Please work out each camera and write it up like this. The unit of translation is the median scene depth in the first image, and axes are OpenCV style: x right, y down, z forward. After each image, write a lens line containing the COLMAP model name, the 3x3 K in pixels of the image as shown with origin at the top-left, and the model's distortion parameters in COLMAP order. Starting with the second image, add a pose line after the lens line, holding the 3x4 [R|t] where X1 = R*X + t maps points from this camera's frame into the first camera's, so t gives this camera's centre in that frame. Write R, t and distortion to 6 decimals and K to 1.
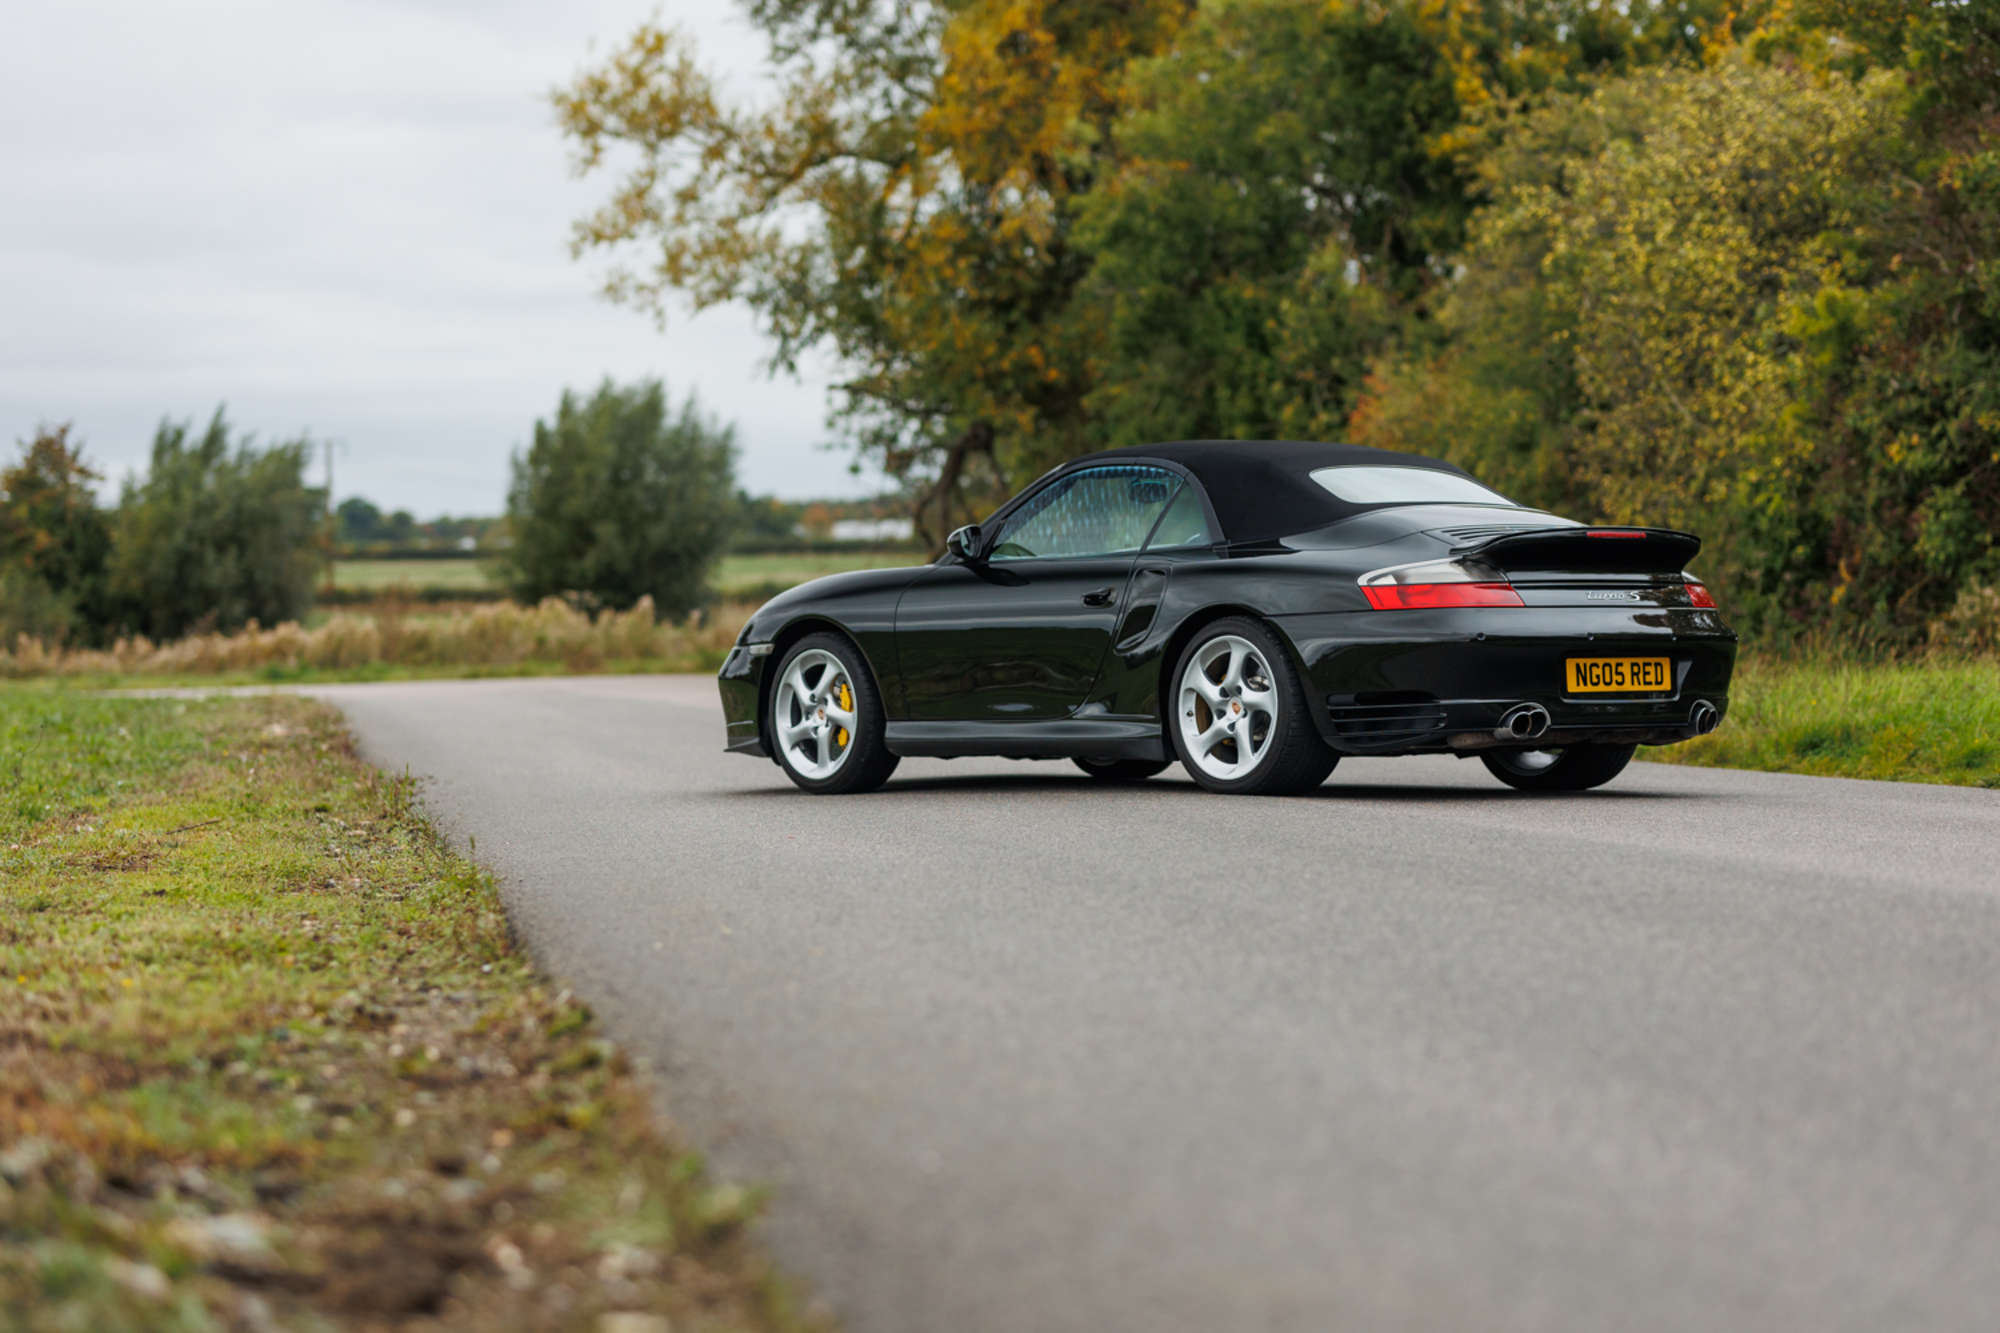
lens RADIAL K [[4845.3, 0, 1008.6], [0, 4845.3, 662.9], [0, 0, 1]] dist [-0.046880, 0.000000]
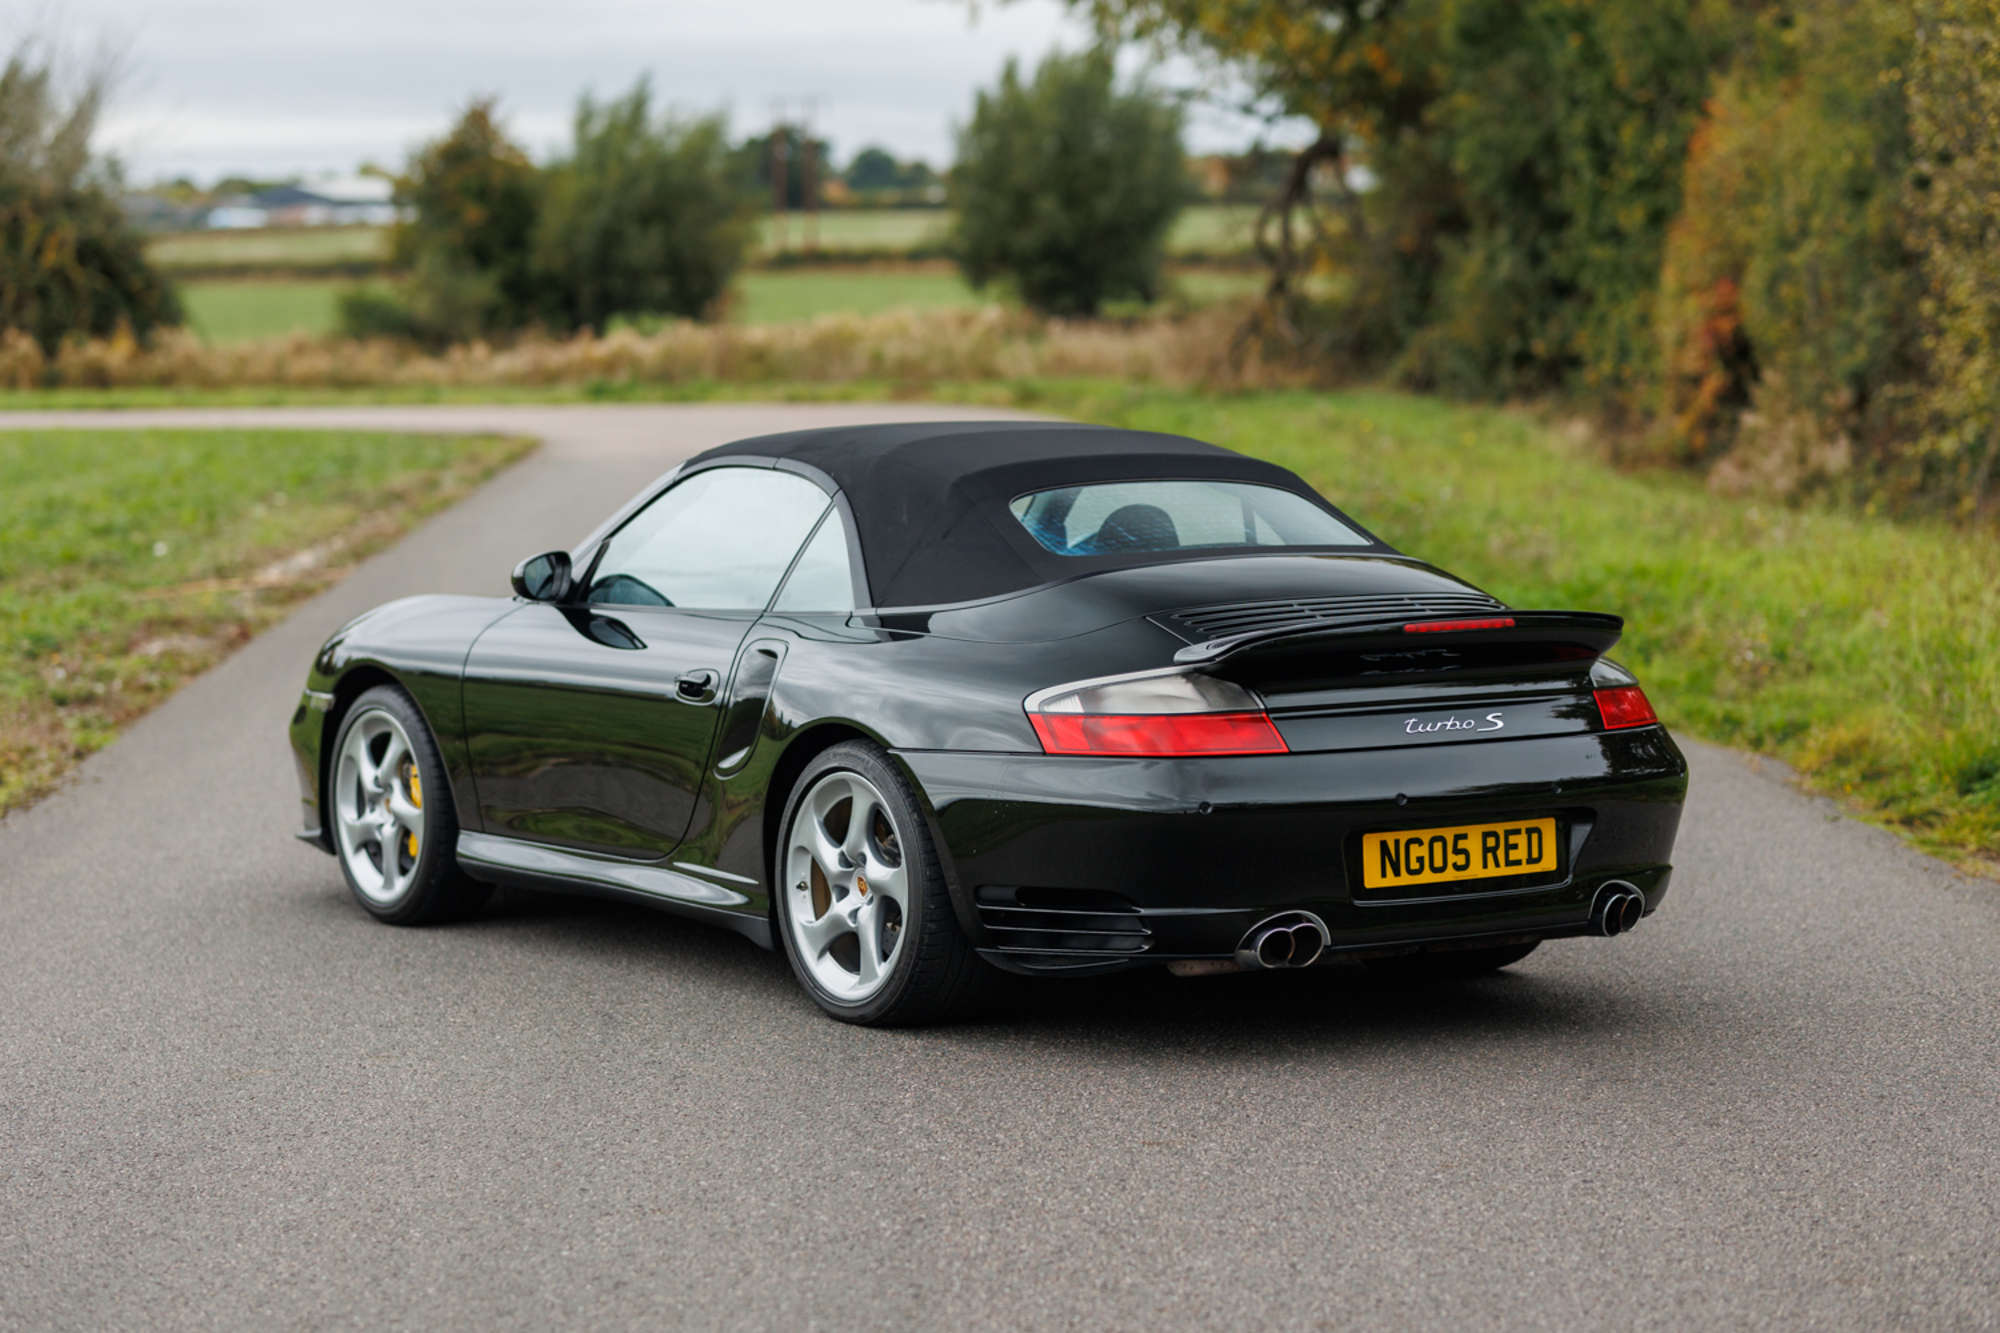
lens RADIAL K [[4845.3, 0, 983.3], [0, 4845.3, 681.7], [0, 0, 1]] dist [-0.046880, 0.000000]
pose [[0.993781, 0.012891, -0.110601, 0.118213], [-0.004445, 0.997078, 0.076266, -0.058478], [0.111261, -0.075300, 0.990934, 0.339174]]
